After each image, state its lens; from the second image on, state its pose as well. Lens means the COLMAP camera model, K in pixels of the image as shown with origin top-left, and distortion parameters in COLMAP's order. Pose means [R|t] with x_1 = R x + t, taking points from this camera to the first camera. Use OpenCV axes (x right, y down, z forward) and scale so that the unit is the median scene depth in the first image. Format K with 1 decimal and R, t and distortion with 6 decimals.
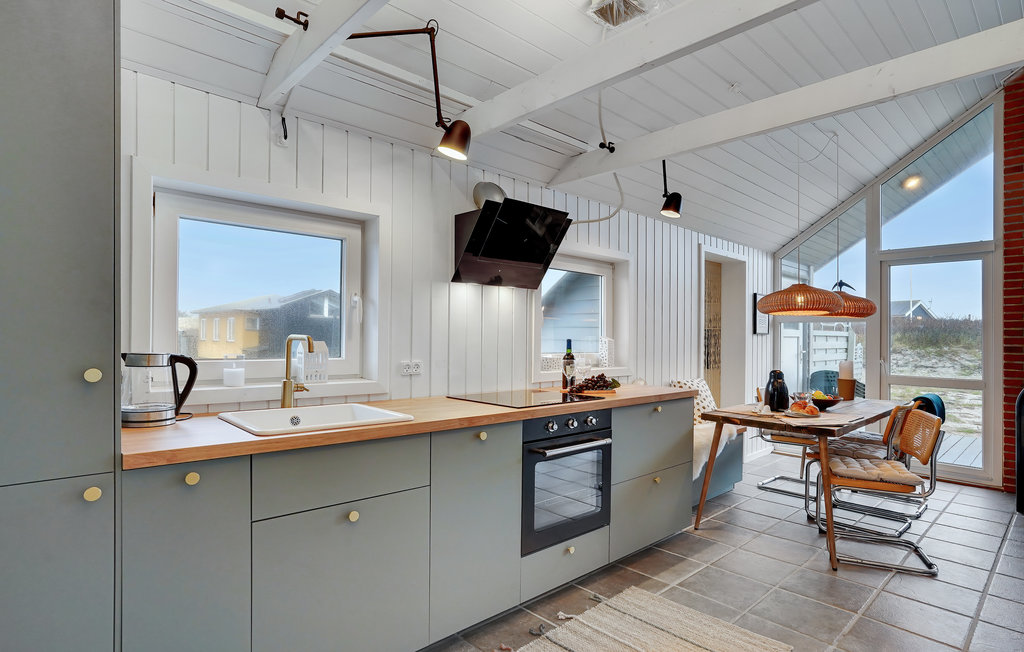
lens RADIAL K [[529.0, 0, 514.3], [0, 529.0, 331.2], [0, 0, 1]] dist [-0.034382, 0.019341]
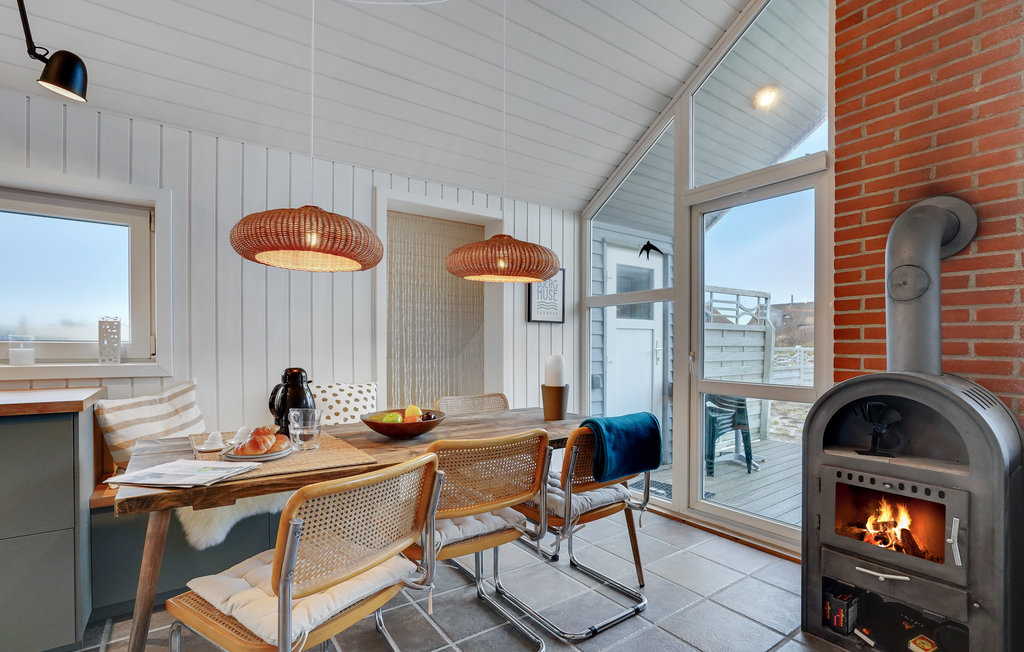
lens RADIAL K [[491.3, 0, 487.2], [0, 491.3, 345.8], [0, 0, 1]] dist [-0.074332, 0.028189]
pose [[0.988614, -0.007001, -0.150309, 0.637664], [0.008891, 0.999890, 0.011904, 0.037710], [0.150209, -0.013105, 0.988567, 0.419784]]
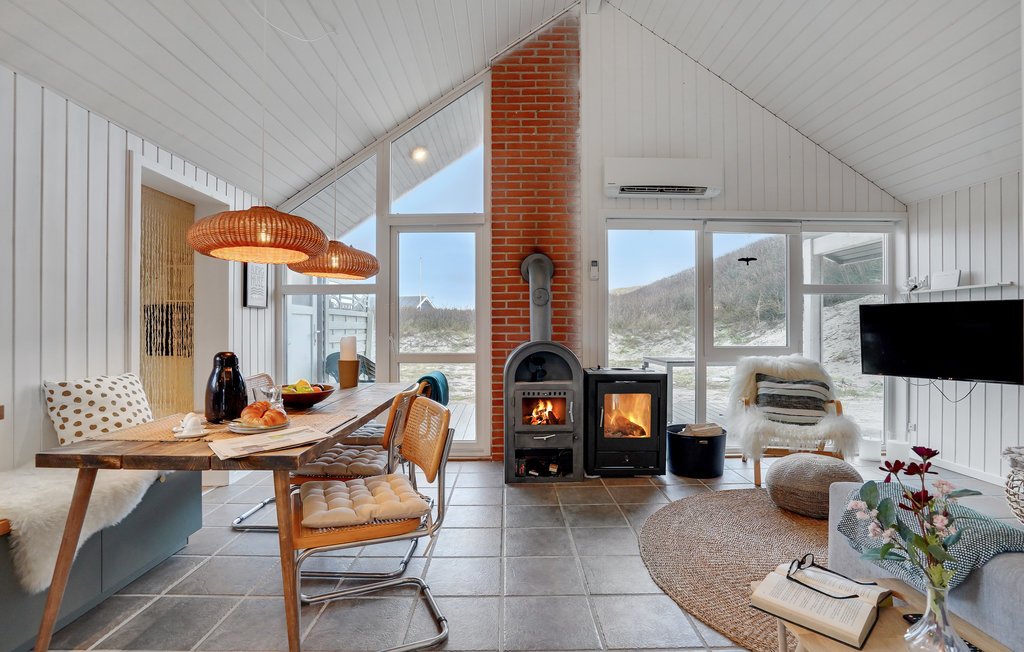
lens RADIAL K [[494.7, 0, 512.0], [0, 494.7, 326.0], [0, 0, 1]] dist [-0.057605, 0.025772]
pose [[0.672932, -0.011106, 0.739621, 0.255773], [0.003110, 0.999921, 0.012185, 0.032303], [-0.739698, -0.005899, 0.672913, 0.325430]]
